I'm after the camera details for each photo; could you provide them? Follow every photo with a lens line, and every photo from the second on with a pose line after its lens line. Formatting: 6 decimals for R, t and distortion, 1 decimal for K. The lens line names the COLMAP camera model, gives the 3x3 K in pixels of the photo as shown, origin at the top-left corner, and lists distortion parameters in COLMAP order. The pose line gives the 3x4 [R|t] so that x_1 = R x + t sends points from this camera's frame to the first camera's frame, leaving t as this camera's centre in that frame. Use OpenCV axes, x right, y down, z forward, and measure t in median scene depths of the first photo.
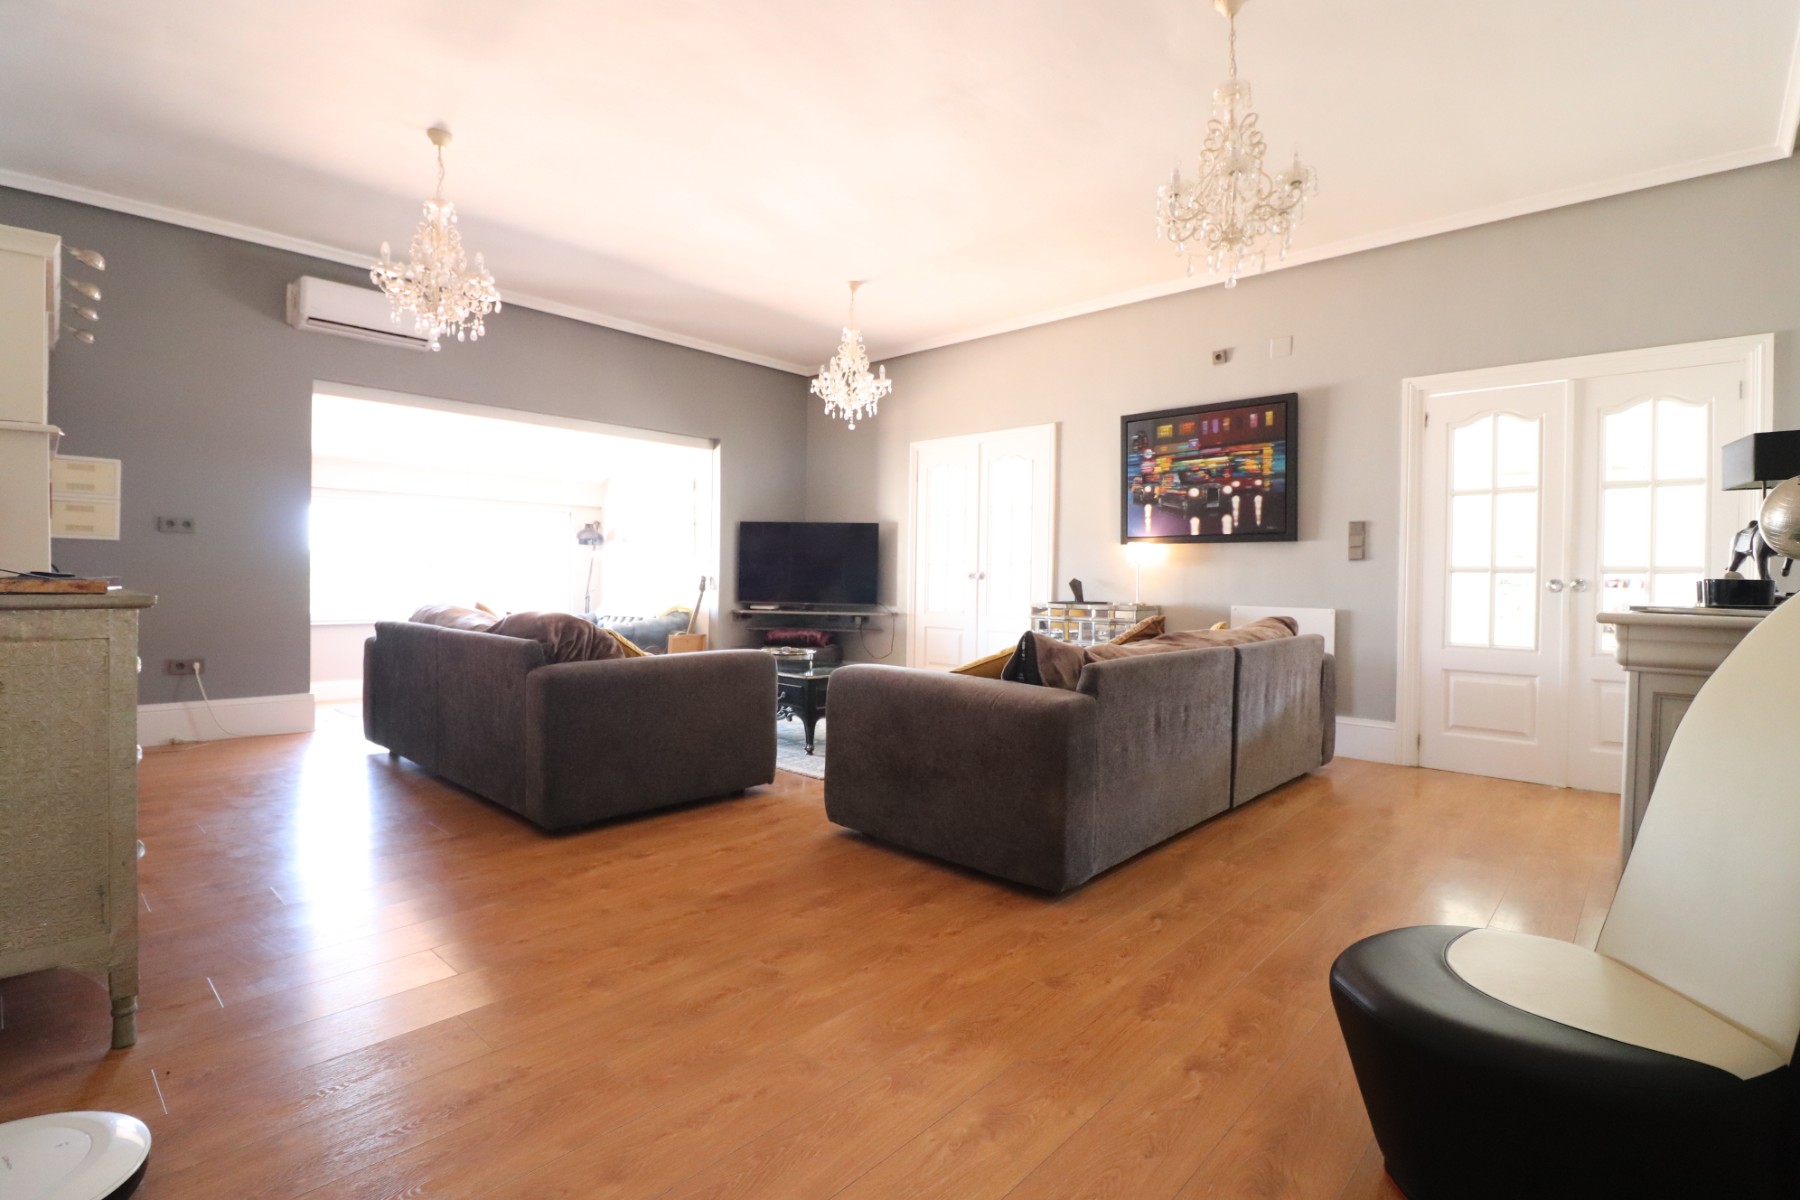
lens RADIAL K [[840.9, 0, 899.4], [0, 840.9, 590.7], [0, 0, 1]] dist [0.010299, -0.011289]
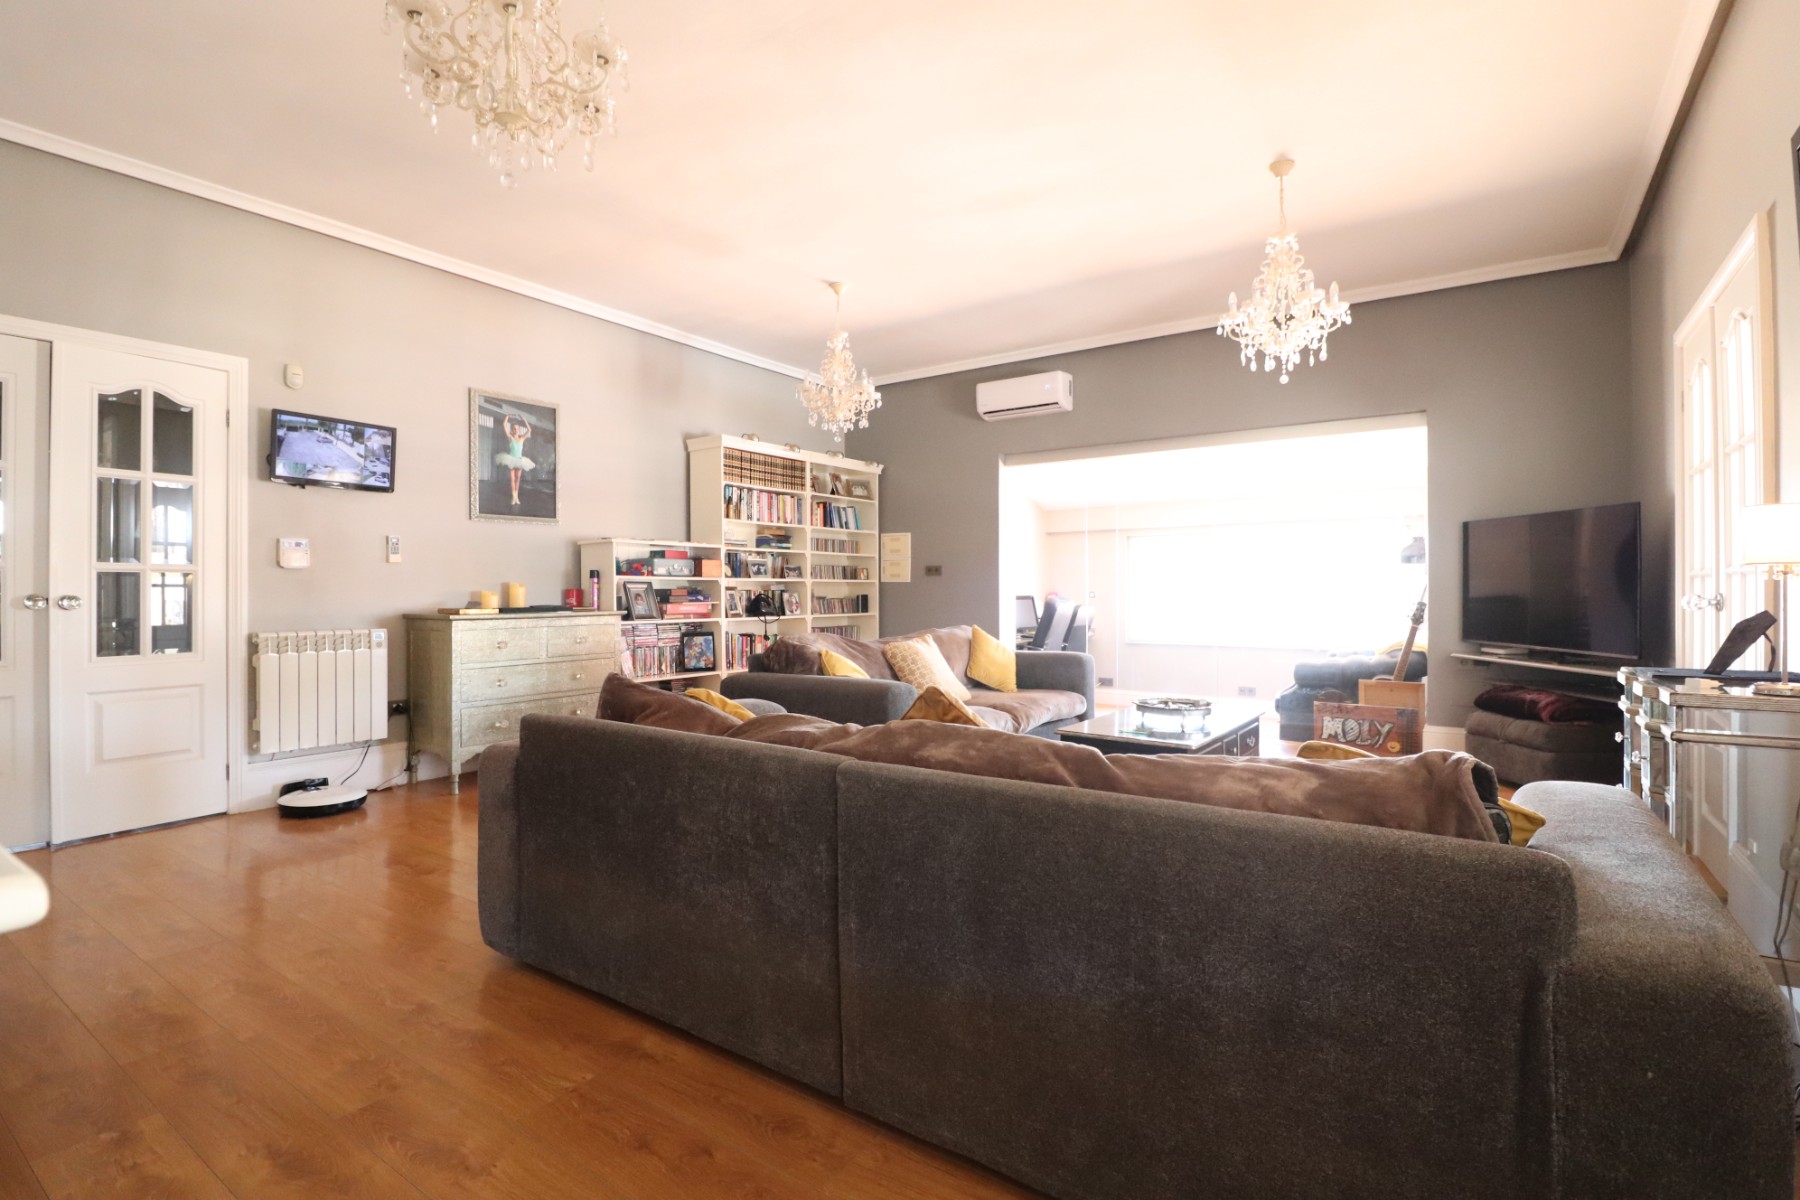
lens RADIAL K [[840.9, 0, 899.4], [0, 840.9, 590.7], [0, 0, 1]] dist [0.010299, -0.011289]
pose [[0.127715, -0.015935, -0.991683, 0.653150], [-0.014591, 0.999733, -0.017943, -0.012705], [0.991704, 0.016761, 0.127448, 0.733476]]
